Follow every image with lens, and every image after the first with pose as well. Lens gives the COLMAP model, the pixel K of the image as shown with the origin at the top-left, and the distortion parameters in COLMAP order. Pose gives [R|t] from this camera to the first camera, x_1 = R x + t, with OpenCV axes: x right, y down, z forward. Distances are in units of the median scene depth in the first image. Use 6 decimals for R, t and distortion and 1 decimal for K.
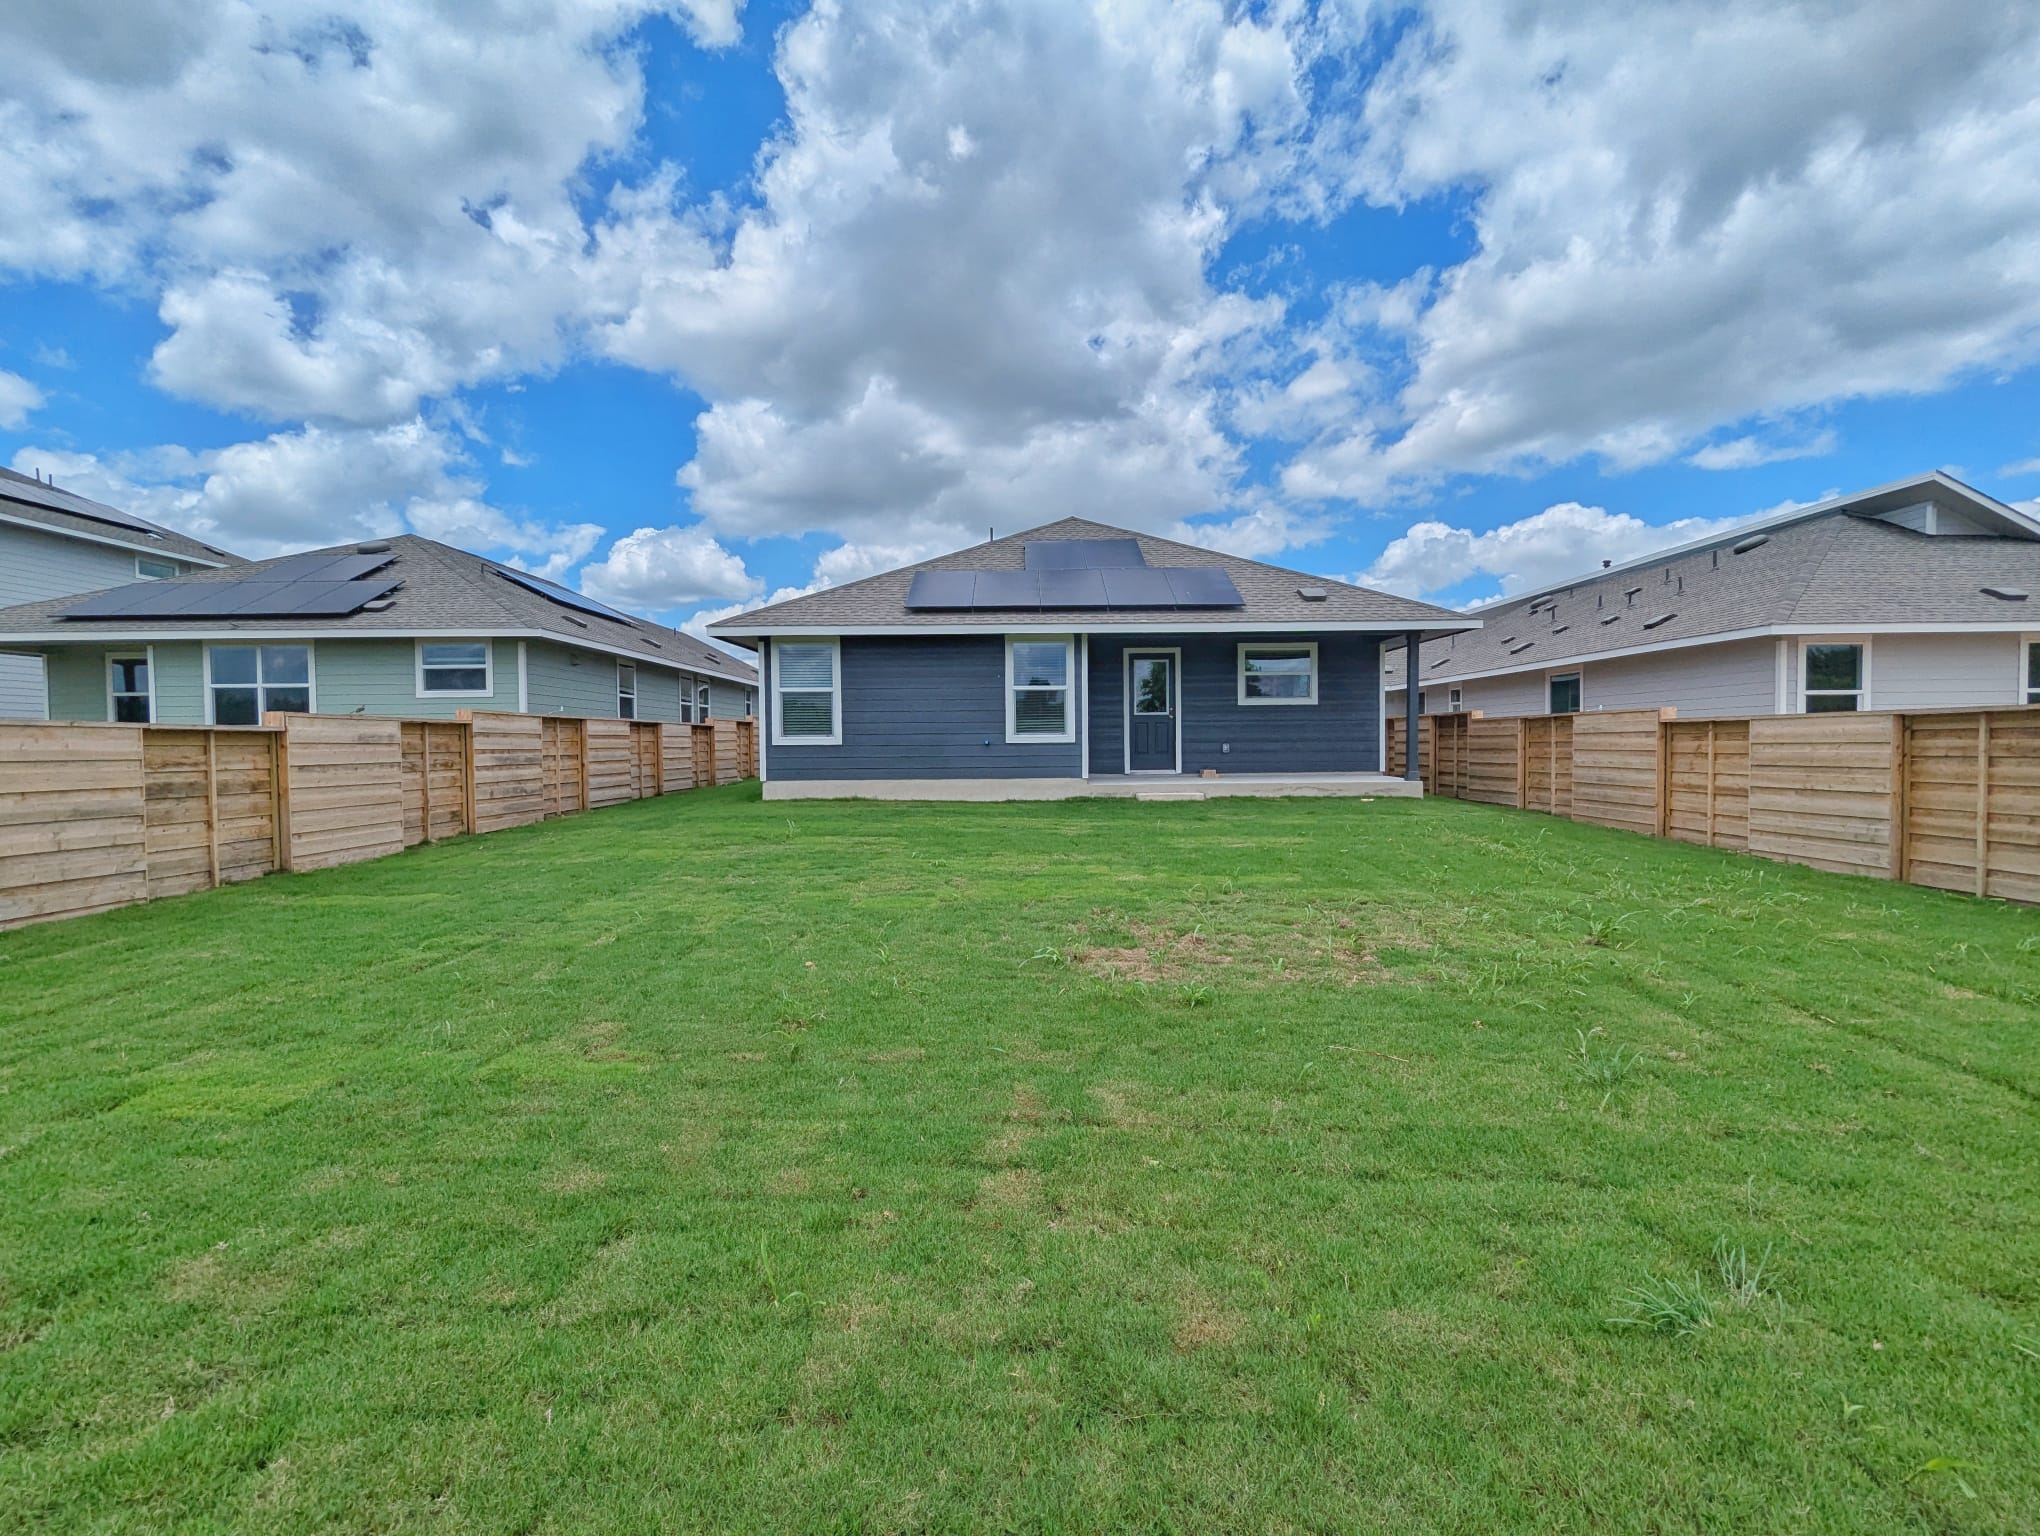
lens RADIAL K [[963.7, 0, 1020.8], [0, 963.7, 808.1], [0, 0, 1]] dist [-0.012592, -0.000234]
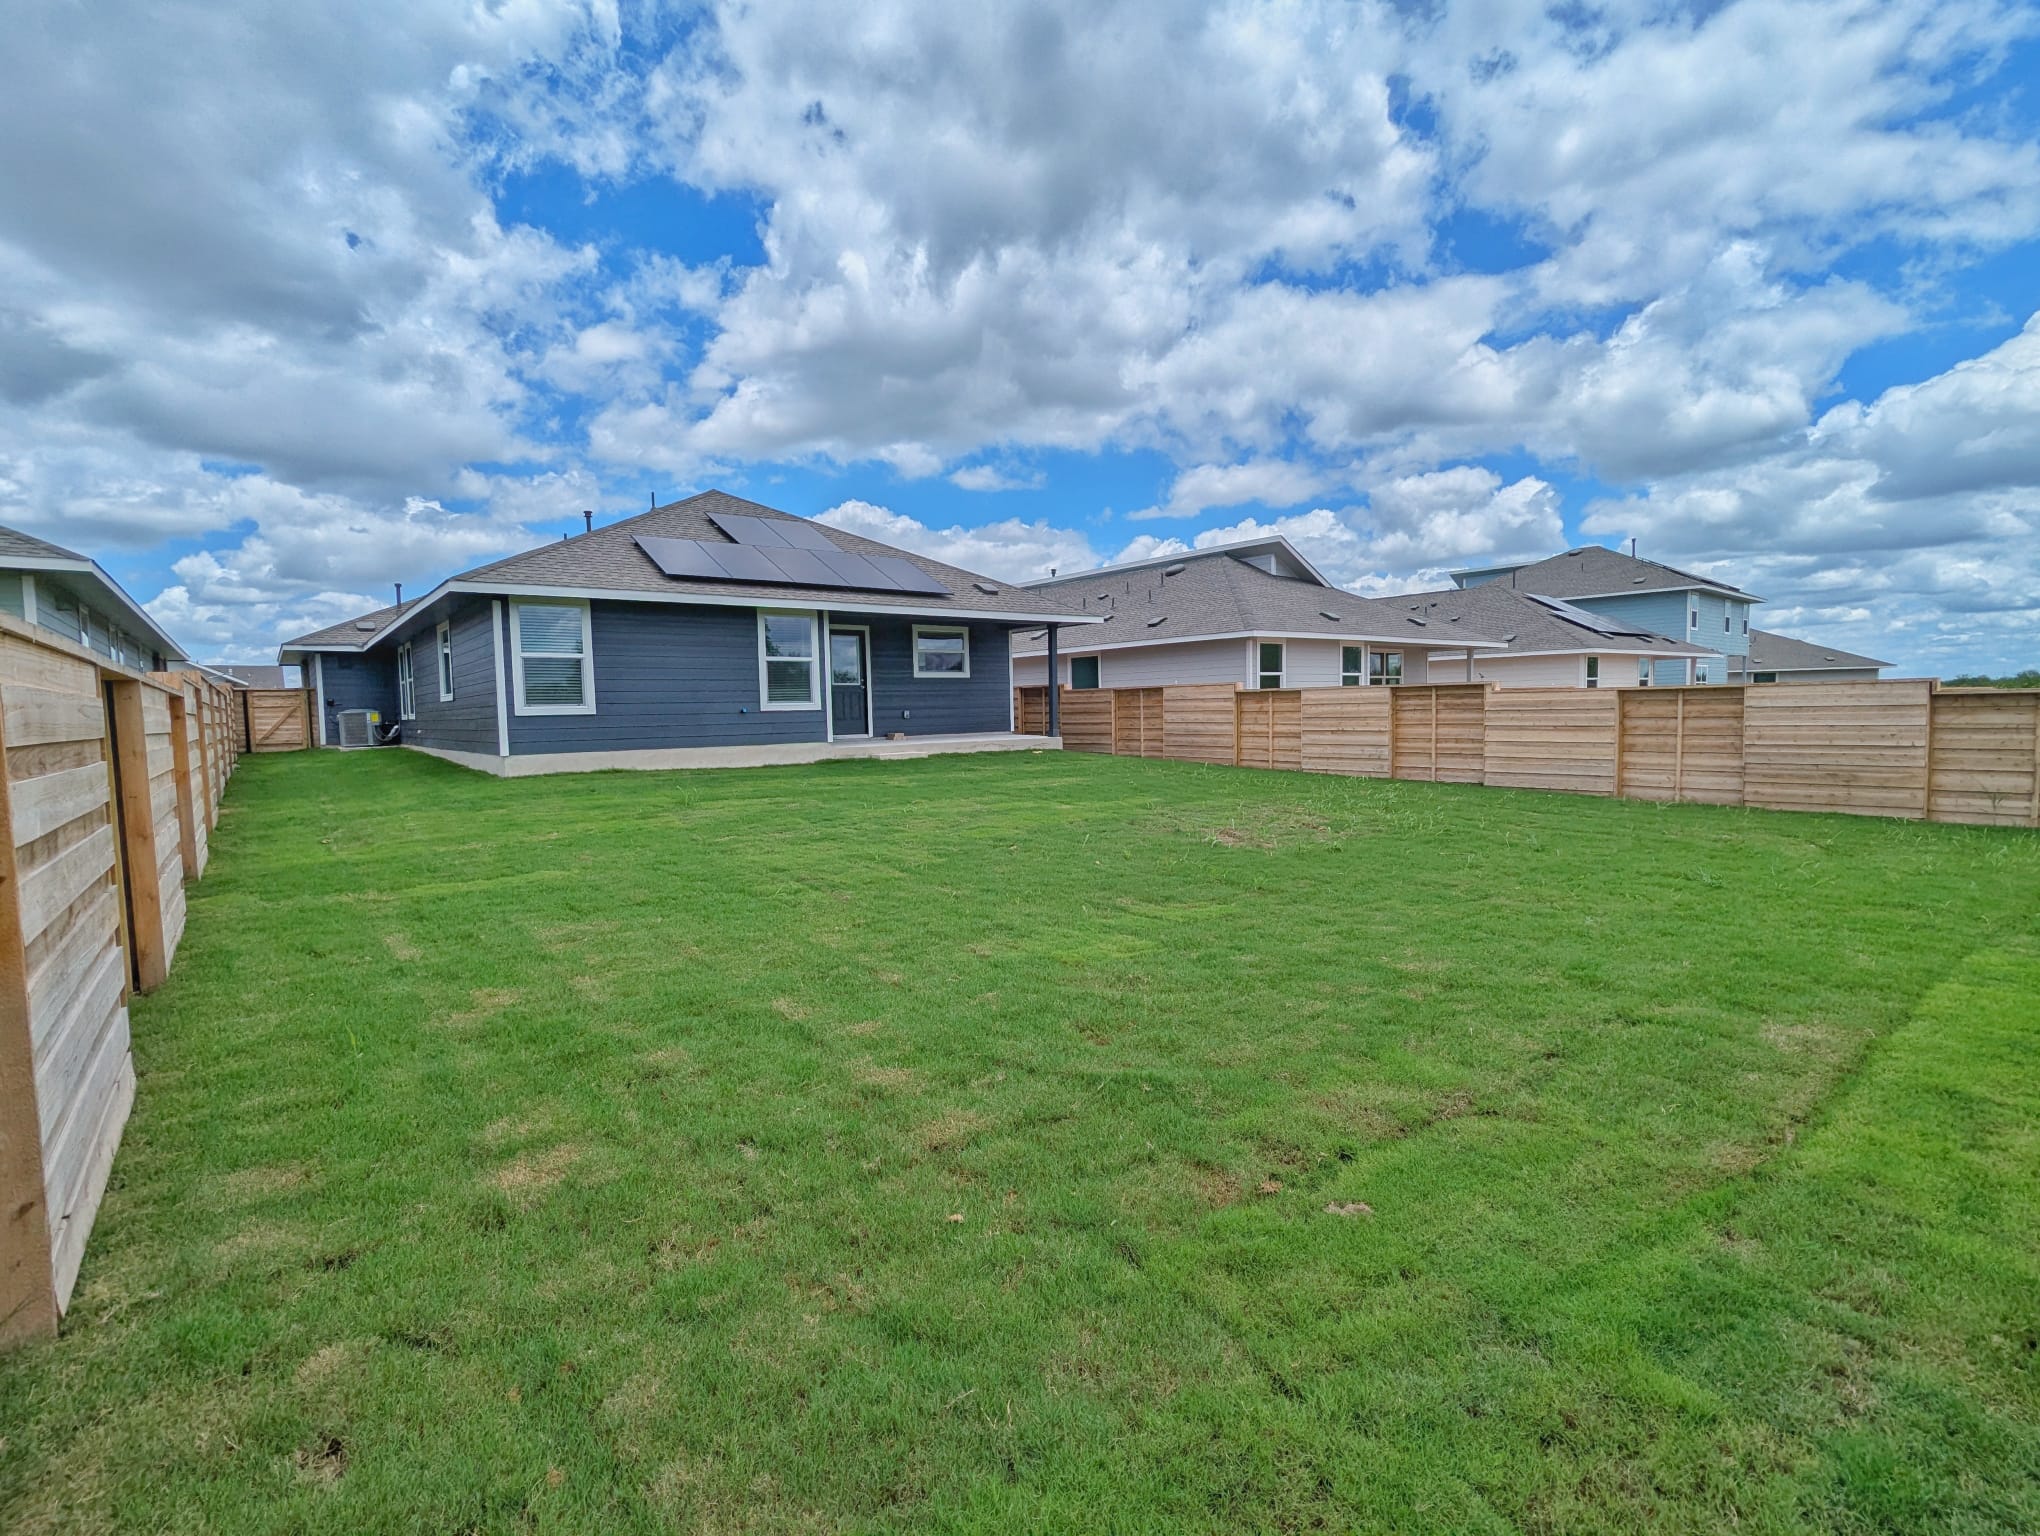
lens RADIAL K [[962.6, 0, 1016.5], [0, 962.6, 782.3], [0, 0, 1]] dist [-0.011447, 0.000129]
pose [[0.785020, -0.054989, 0.617025, -0.448271], [0.054460, 0.998322, 0.019682, 0.004760], [-0.617072, 0.018153, 0.786697, 0.004107]]
